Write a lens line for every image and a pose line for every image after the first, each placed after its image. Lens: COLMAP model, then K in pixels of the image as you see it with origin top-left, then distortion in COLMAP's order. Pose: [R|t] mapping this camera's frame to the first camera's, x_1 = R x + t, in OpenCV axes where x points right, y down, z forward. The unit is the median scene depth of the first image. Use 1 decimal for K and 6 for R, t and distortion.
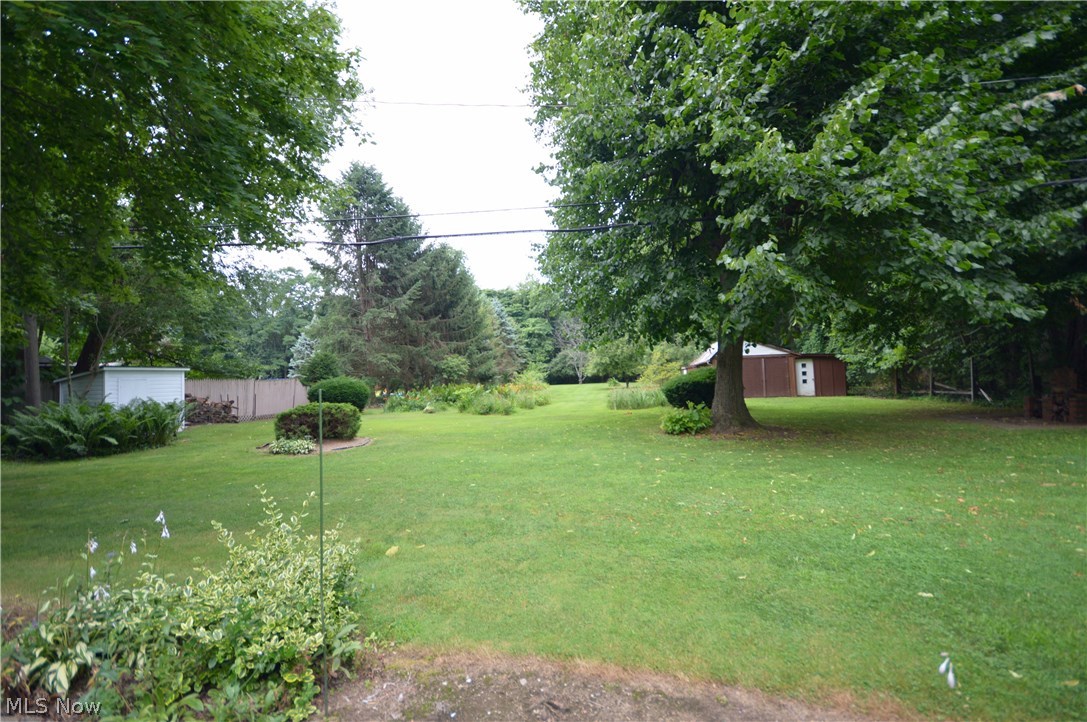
lens RADIAL K [[491.0, 0, 545.0], [0, 491.0, 362.6], [0, 0, 1]] dist [-0.001158, -0.000151]
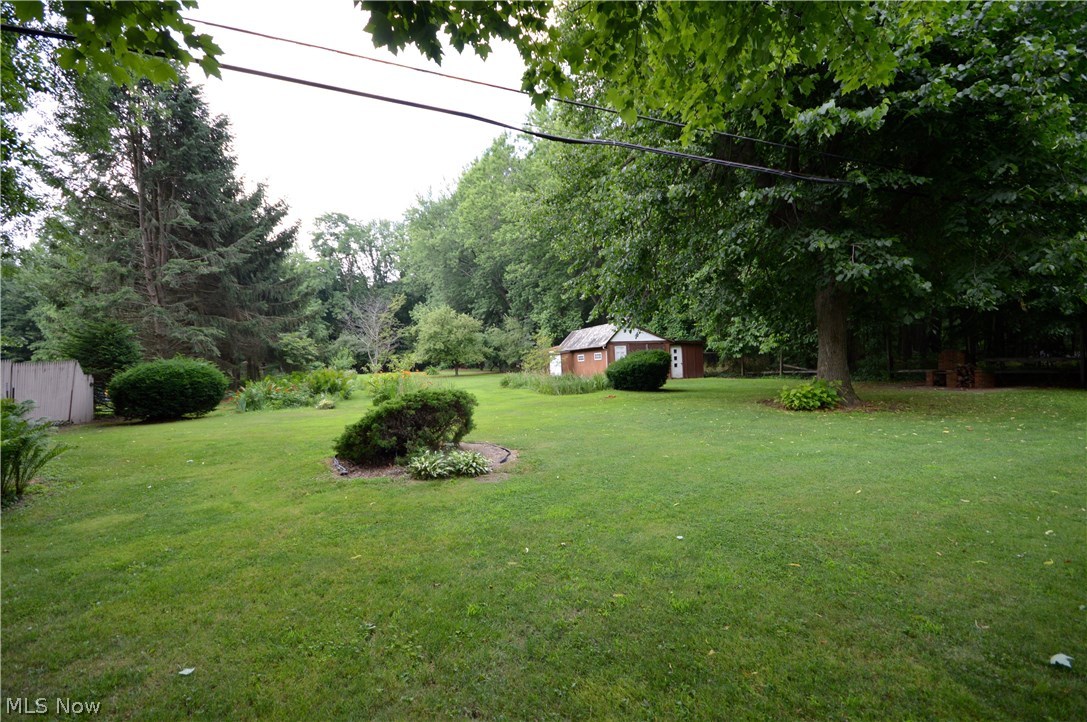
lens RADIAL K [[491.0, 0, 543.4], [0, 491.0, 361.1], [0, 0, 1]] dist [-0.001158, -0.000151]
pose [[0.857502, 0.002545, 0.514474, -0.308668], [-0.010149, 0.999877, 0.011969, 0.018303], [-0.514380, -0.015485, 0.857422, 0.193104]]
